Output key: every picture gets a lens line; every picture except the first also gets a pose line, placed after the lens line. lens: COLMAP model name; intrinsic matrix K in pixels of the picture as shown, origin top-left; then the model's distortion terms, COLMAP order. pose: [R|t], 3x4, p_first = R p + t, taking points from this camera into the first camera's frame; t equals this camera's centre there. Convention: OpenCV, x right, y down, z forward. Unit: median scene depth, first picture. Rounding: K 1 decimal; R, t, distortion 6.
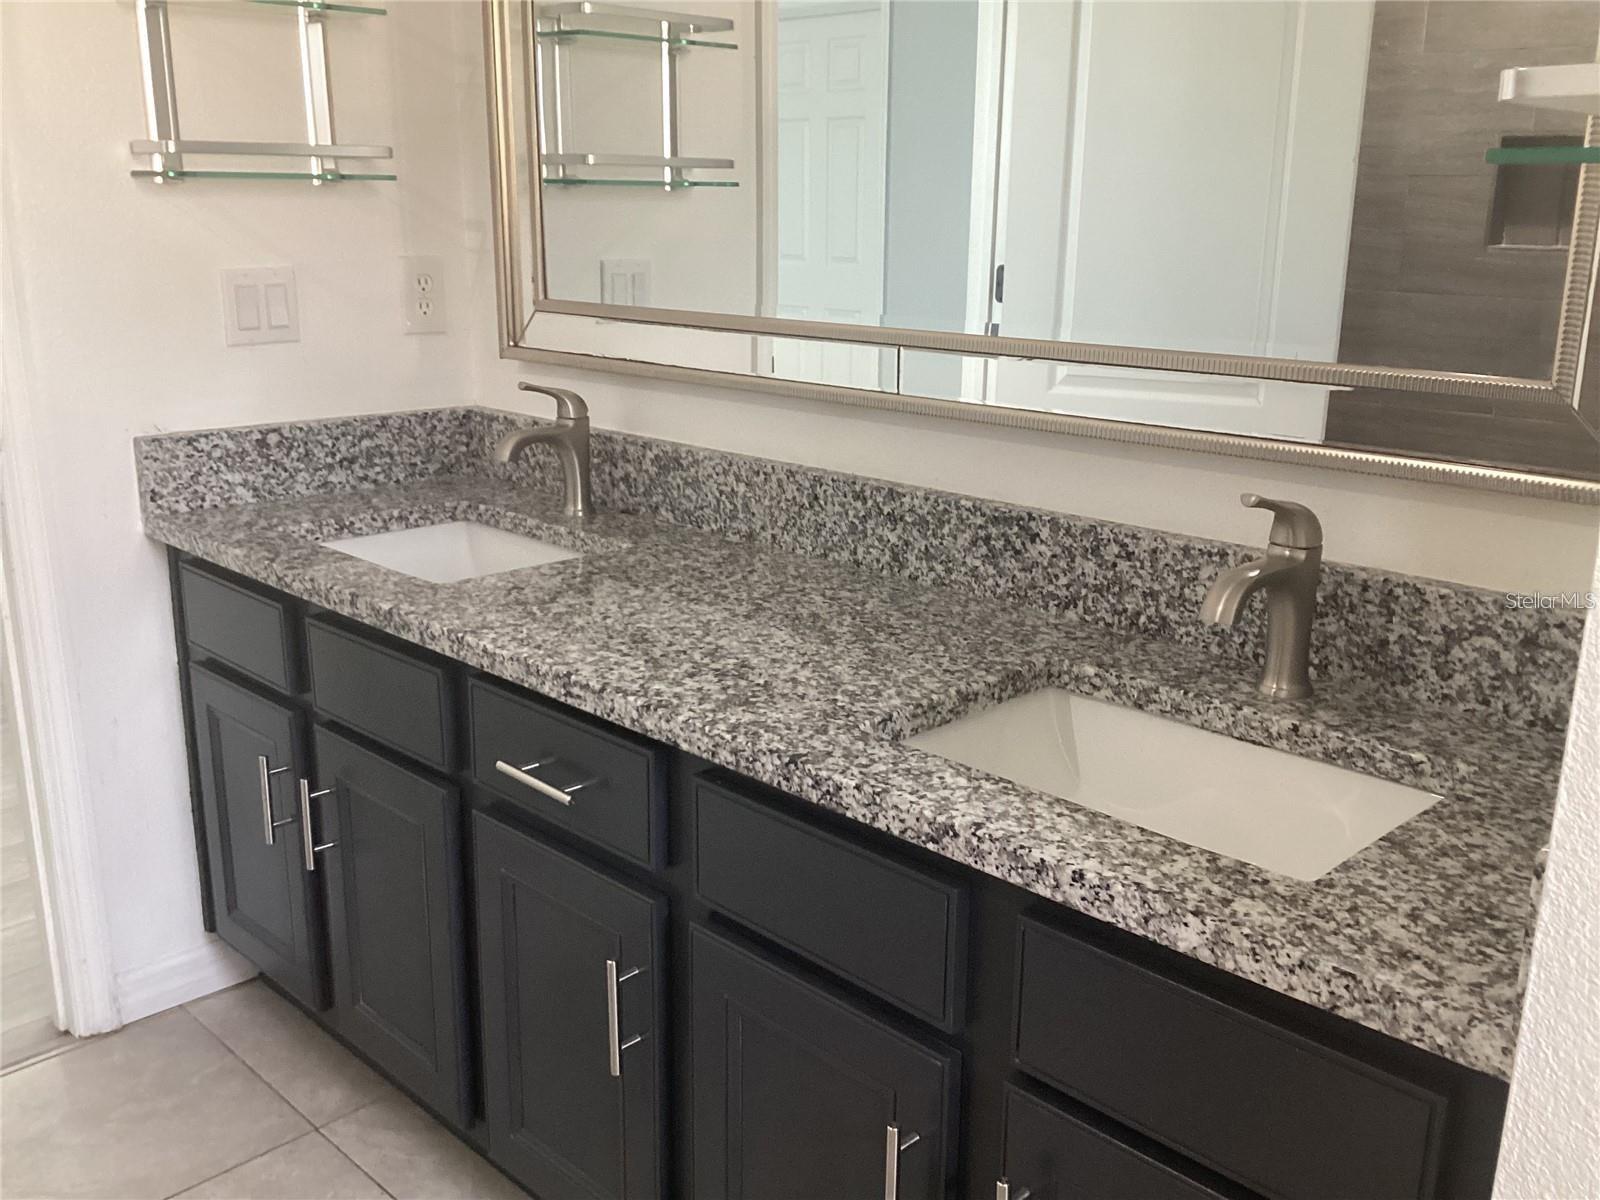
lens RADIAL K [[1450.1, 0, 799.9], [0, 1450.1, 605.7], [0, 0, 1]] dist [0.093003, -0.180146]
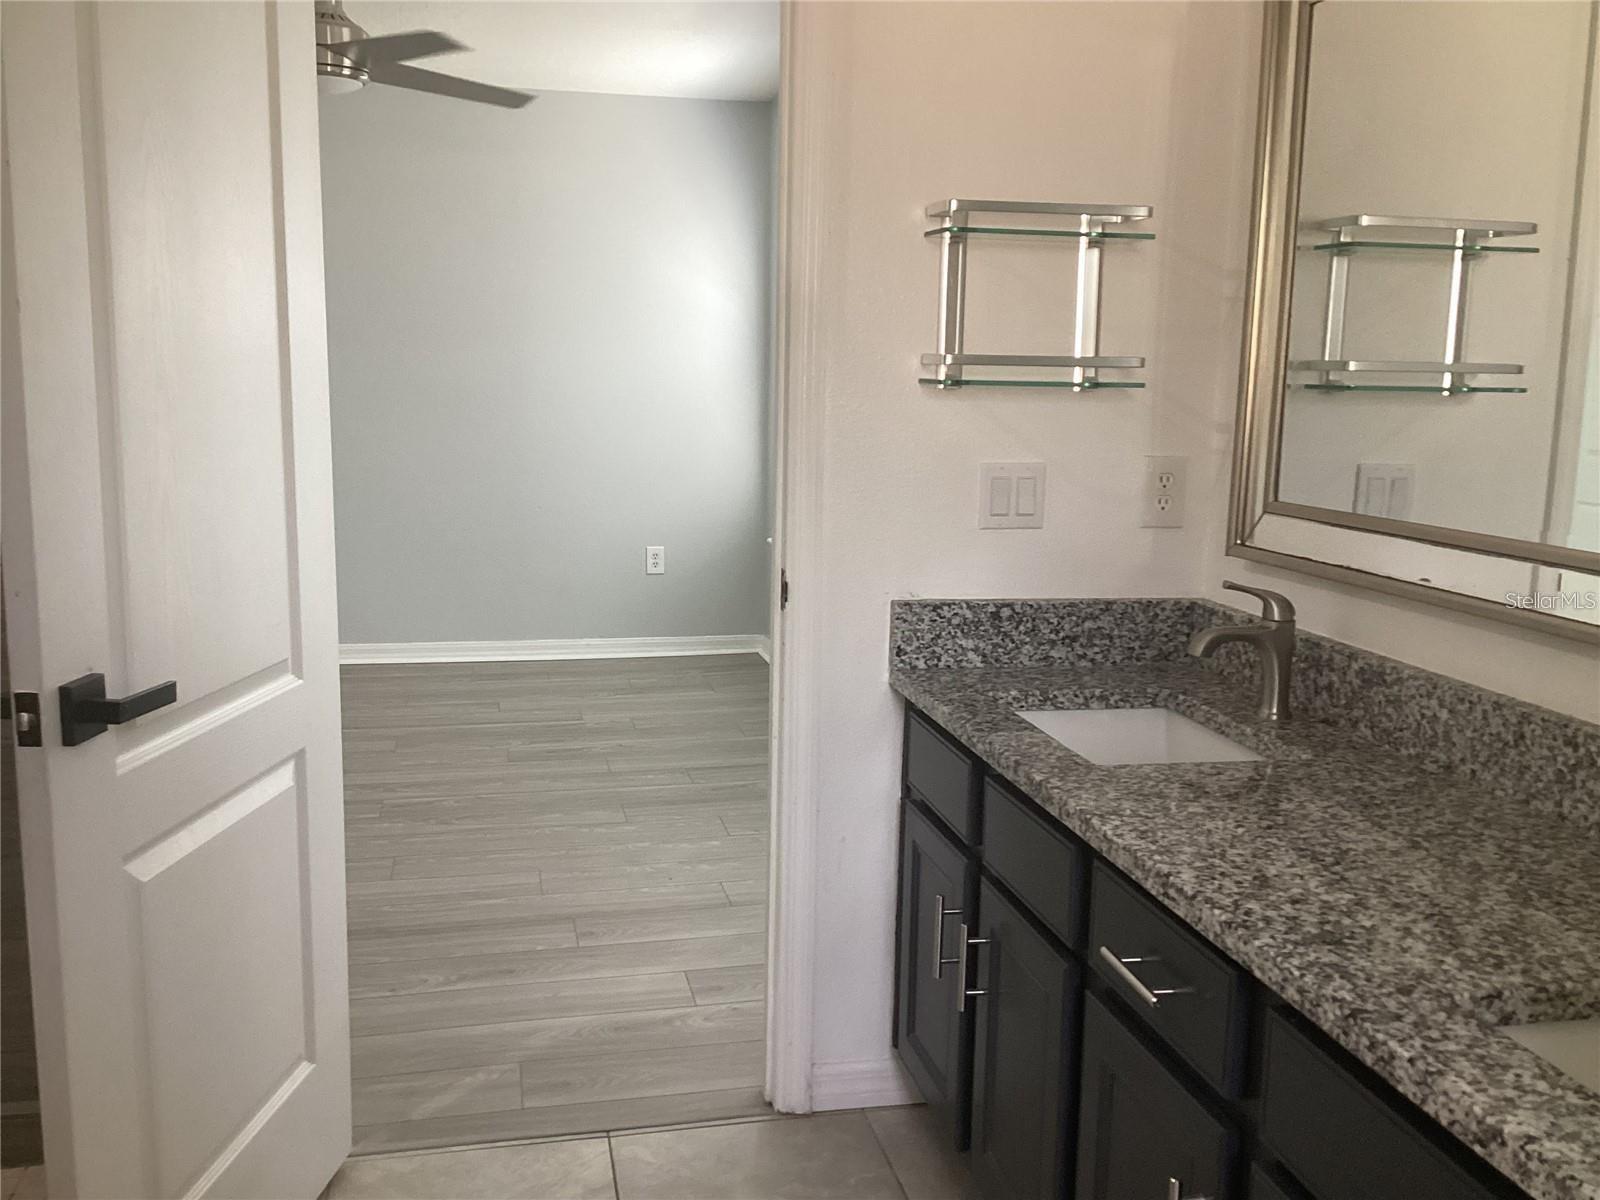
lens RADIAL K [[1438.0, 0, 803.4], [0, 1438.0, 600.7], [0, 0, 1]] dist [0.105119, -0.173113]
pose [[0.839633, 0.094161, -0.534931, 0.117045], [-0.159248, 0.984254, -0.076704, -0.017490], [0.519286, 0.149589, 0.841407, -0.003369]]
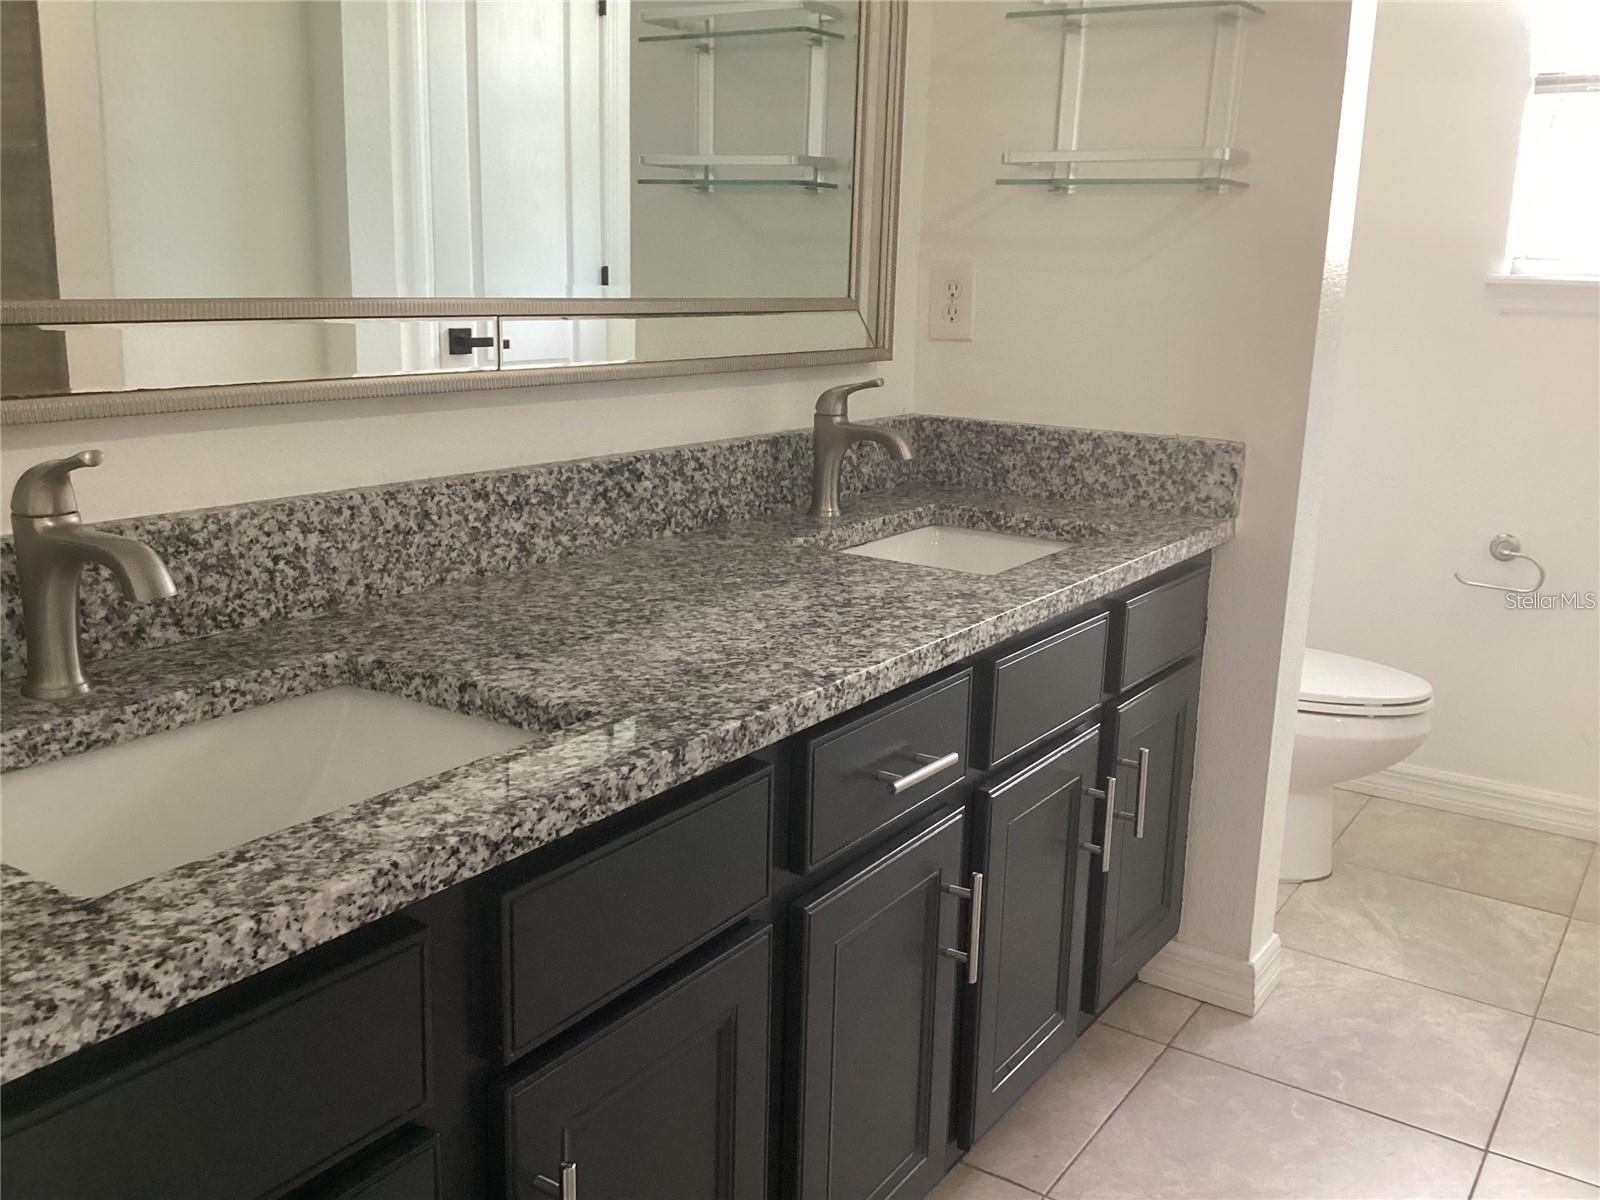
lens RADIAL K [[1478.2, 0, 760.3], [0, 1478.2, 597.1], [0, 0, 1]] dist [0.180468, -0.181568]
pose [[-0.187759, -0.230008, 0.954905, -0.862643], [0.233141, 0.933974, 0.270808, -0.221852], [-0.954145, 0.273474, -0.121738, 0.970990]]
